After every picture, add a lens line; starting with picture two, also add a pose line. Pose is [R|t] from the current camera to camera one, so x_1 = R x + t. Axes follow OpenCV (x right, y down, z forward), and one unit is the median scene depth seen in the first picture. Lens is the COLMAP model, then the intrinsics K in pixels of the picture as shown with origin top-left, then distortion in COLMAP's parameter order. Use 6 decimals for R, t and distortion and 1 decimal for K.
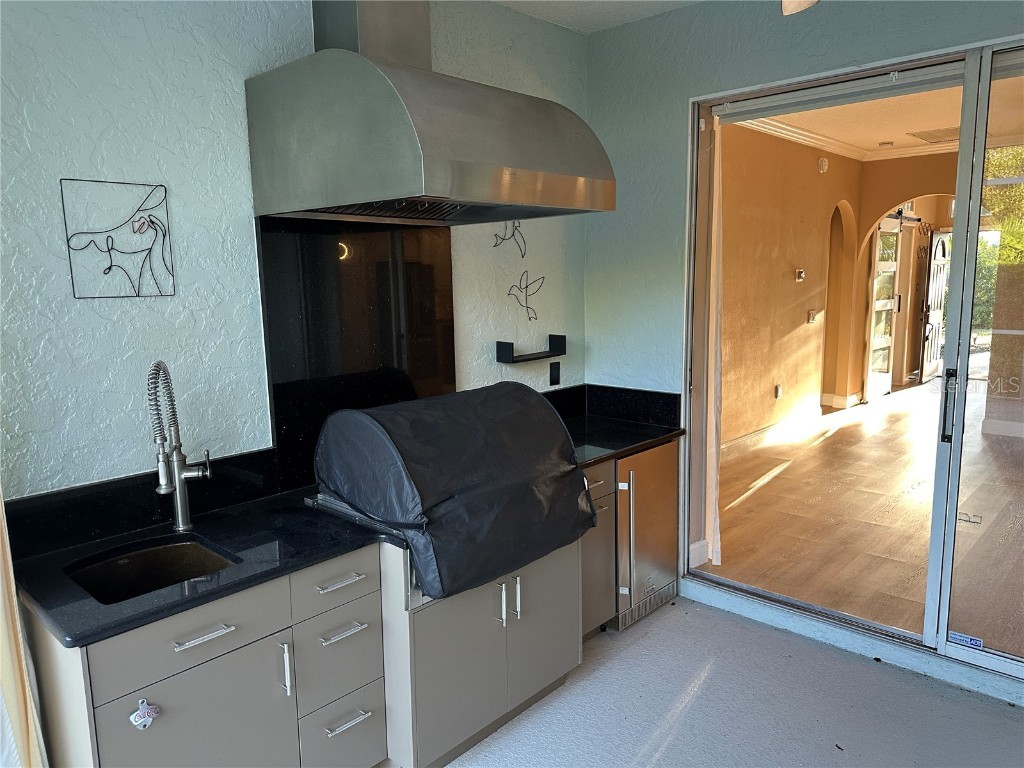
lens RADIAL K [[715.0, 0, 510.2], [0, 715.0, 385.3], [0, 0, 1]] dist [0.094237, -0.121299]
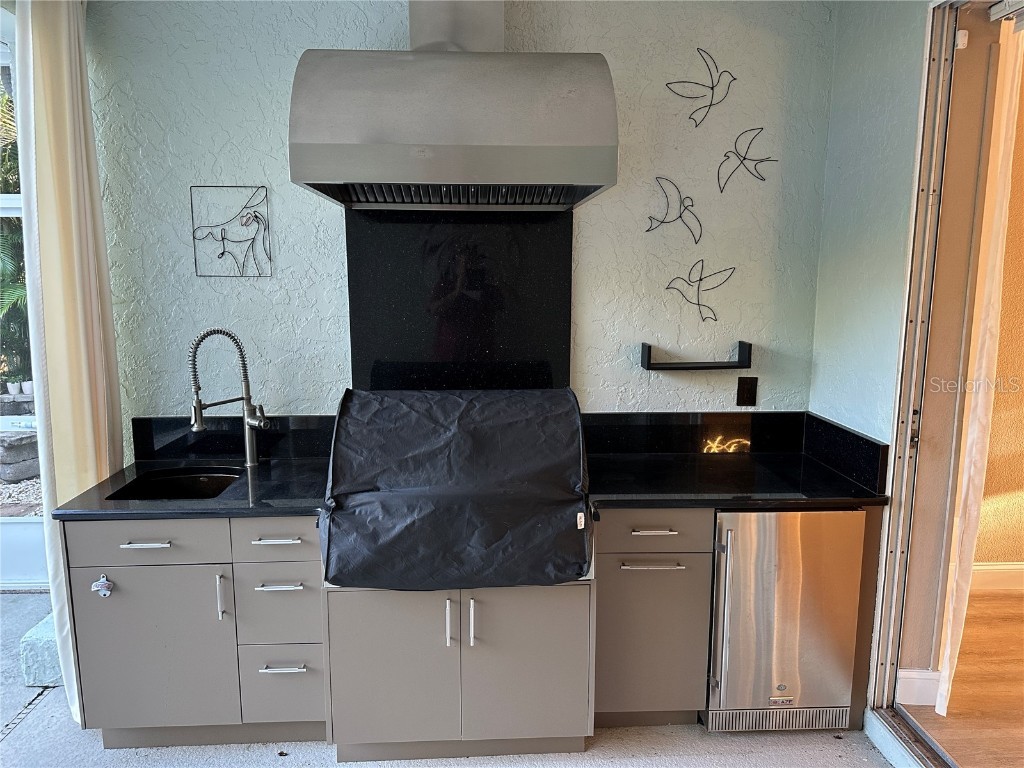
lens RADIAL K [[728.8, 0, 508.0], [0, 728.8, 385.6], [0, 0, 1]] dist [0.089278, -0.114252]
pose [[0.716125, 0.133171, -0.685150, 0.698173], [-0.120764, 0.990465, 0.066290, -0.072524], [0.687445, 0.035270, 0.725379, 0.382440]]
